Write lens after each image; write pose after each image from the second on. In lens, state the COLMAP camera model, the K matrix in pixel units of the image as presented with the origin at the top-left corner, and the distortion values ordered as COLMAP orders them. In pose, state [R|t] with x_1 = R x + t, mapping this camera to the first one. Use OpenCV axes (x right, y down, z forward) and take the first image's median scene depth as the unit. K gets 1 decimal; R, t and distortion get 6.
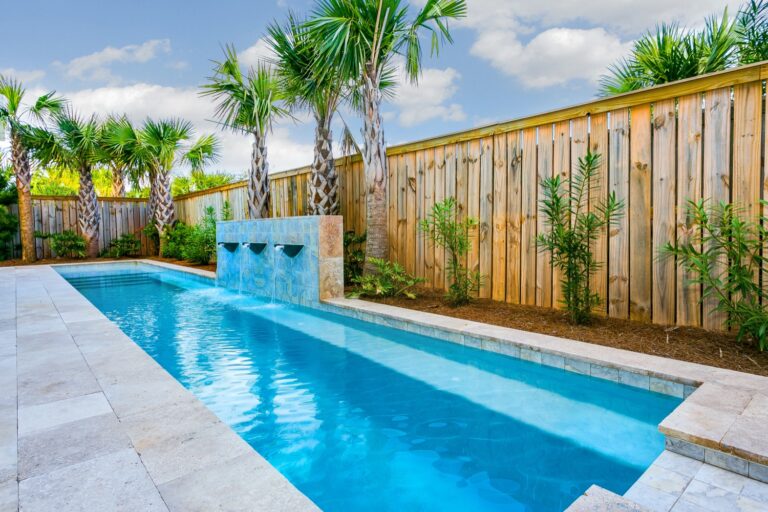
lens RADIAL K [[428.0, 0, 382.2], [0, 428.0, 250.0], [0, 0, 1]] dist [-0.006114, 0.003540]
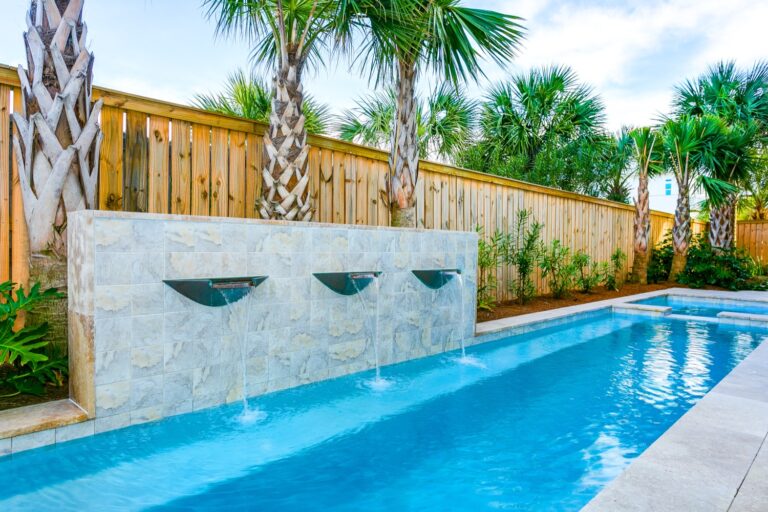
lens RADIAL K [[480.4, 0, 383.4], [0, 480.4, 259.1], [0, 0, 1]] dist [0.005349, -0.002392]
pose [[-0.082558, -0.014206, 0.996485, -0.737927], [0.032292, 0.999335, 0.016922, -0.034731], [-0.996063, 0.033575, -0.082044, 0.865514]]
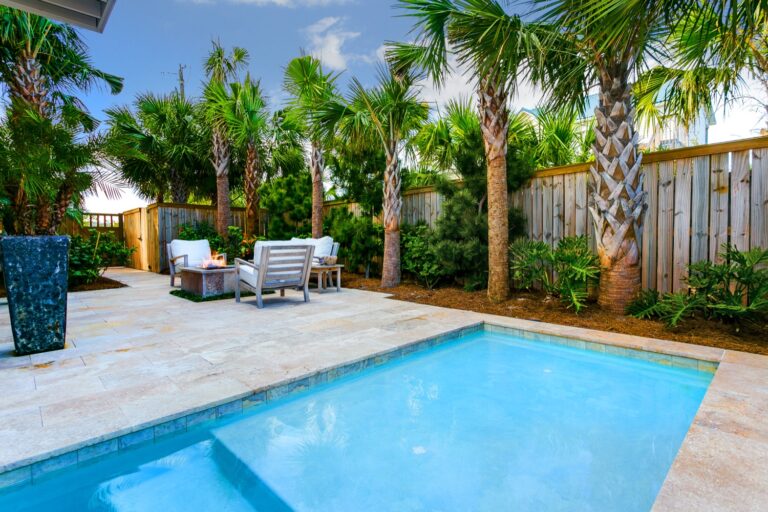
lens RADIAL K [[390.2, 0, 389.5], [0, 390.2, 255.9], [0, 0, 1]] dist [0.008960, -0.000193]
pose [[0.078421, 0.064329, -0.994843, -0.621052], [-0.034481, 0.997494, 0.061783, -0.077377], [0.996324, 0.029459, 0.080442, 1.352143]]
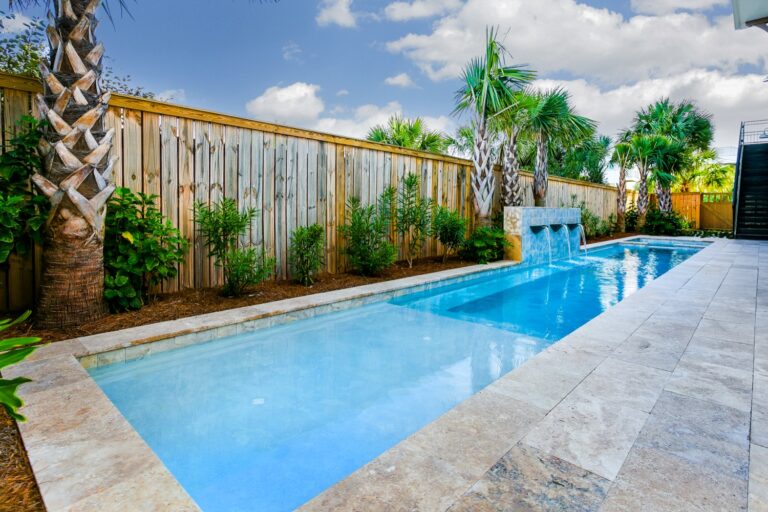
lens RADIAL K [[404.3, 0, 362.6], [0, 404.3, 214.2], [0, 0, 1]] dist [0.001978, -0.001440]
pose [[-0.083787, -0.003550, 0.996477, -1.365698], [0.035424, 0.999351, 0.006539, -0.070336], [-0.995854, 0.035848, -0.083607, 1.510726]]
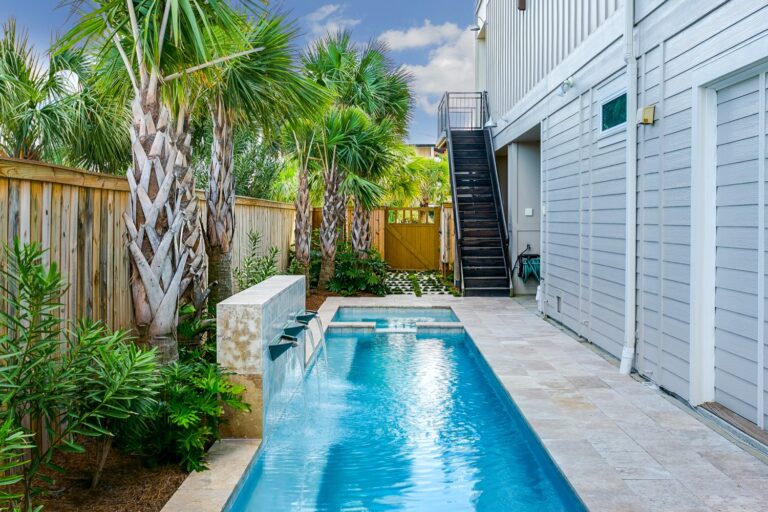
lens RADIAL K [[899.6, 0, 380.6], [0, 899.6, 249.9], [0, 0, 1]] dist [-0.017807, 0.000000]
pose [[-0.750704, -0.013531, 0.660500, -1.093042], [0.036811, 0.997380, 0.062270, -0.175945], [-0.659613, 0.071060, -0.748239, 1.631691]]
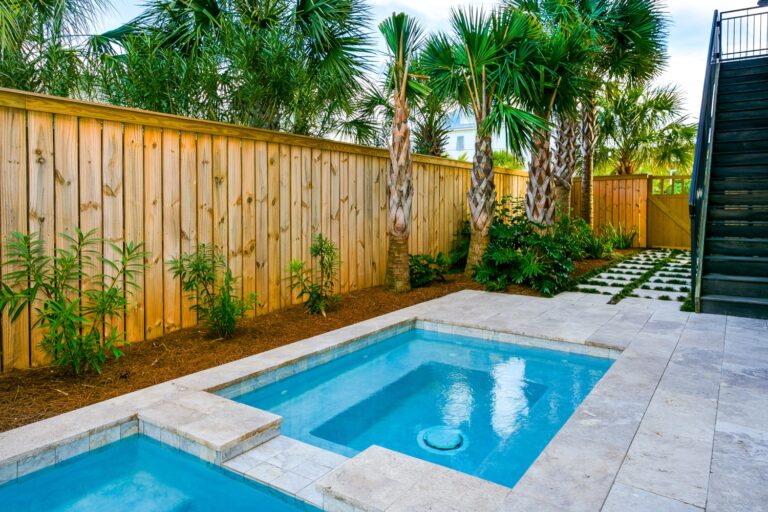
lens RADIAL K [[523.4, 0, 392.2], [0, 523.4, 210.5], [0, 0, 1]] dist [-0.009032, 0.012591]
pose [[-0.270046, -0.002646, 0.962844, -0.215508], [0.043087, 0.998961, 0.014829, -0.060594], [-0.961883, 0.045490, -0.269652, 0.217588]]
